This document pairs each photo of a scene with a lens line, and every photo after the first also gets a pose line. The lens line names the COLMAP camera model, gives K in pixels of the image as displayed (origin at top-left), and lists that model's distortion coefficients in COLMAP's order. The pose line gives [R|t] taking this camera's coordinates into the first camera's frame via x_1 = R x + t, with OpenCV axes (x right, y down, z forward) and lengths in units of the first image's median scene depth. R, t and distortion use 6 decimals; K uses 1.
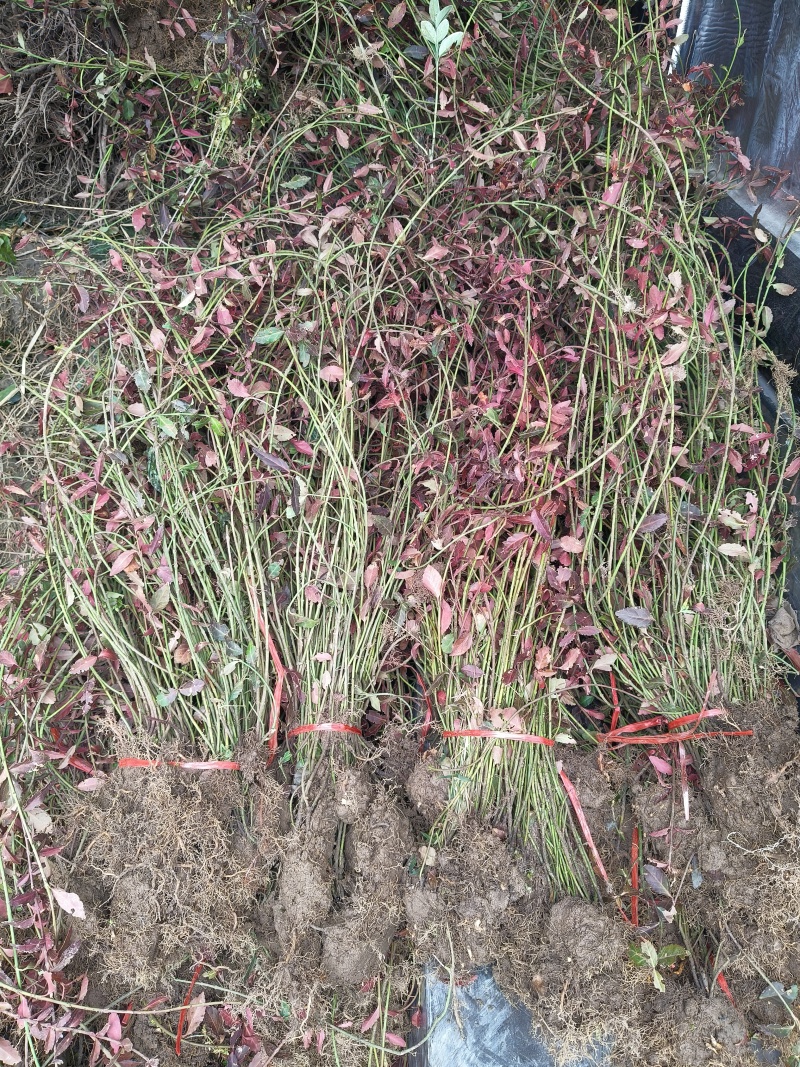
lens RADIAL K [[810.7, 0, 401.0], [0, 810.7, 533.7], [0, 0, 1]] dist [0.008023, -0.017746]
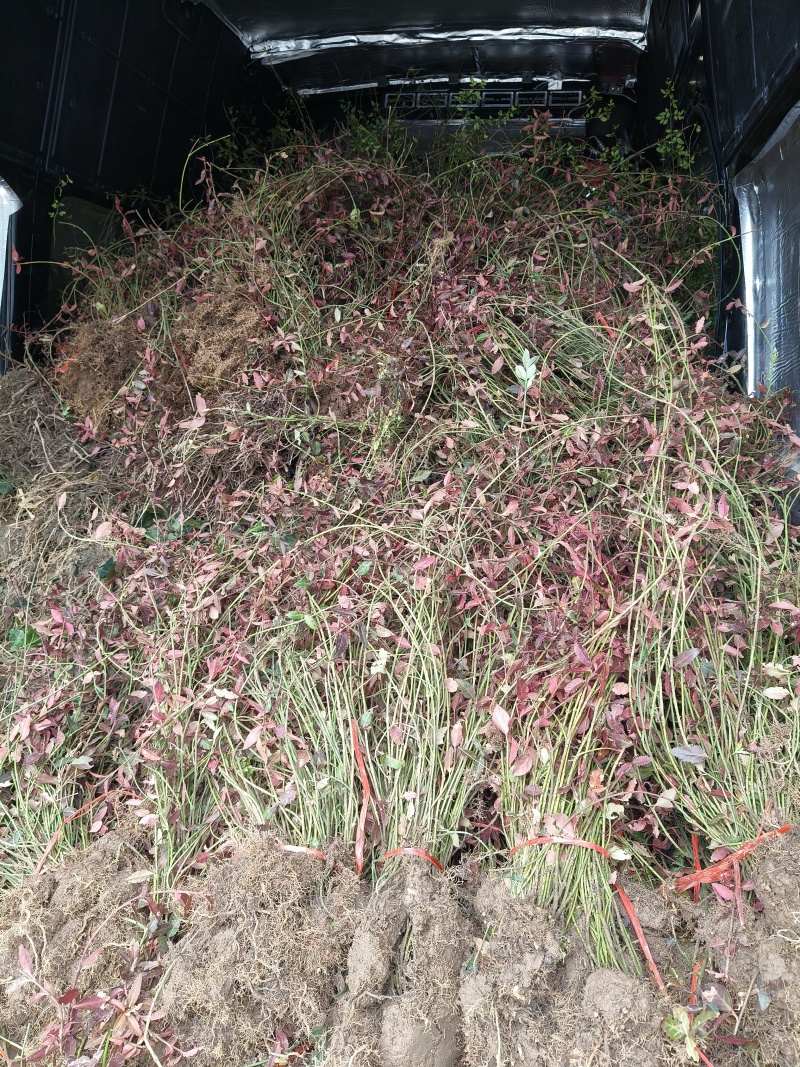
lens RADIAL K [[810.7, 0, 398.4], [0, 810.7, 534.7], [0, 0, 1]] dist [0.008023, -0.017746]
pose [[0.968767, -0.064433, -0.239457, 0.190277], [-0.052791, 0.889927, -0.453037, 0.354110], [0.242289, 0.451528, 0.858731, -0.163441]]
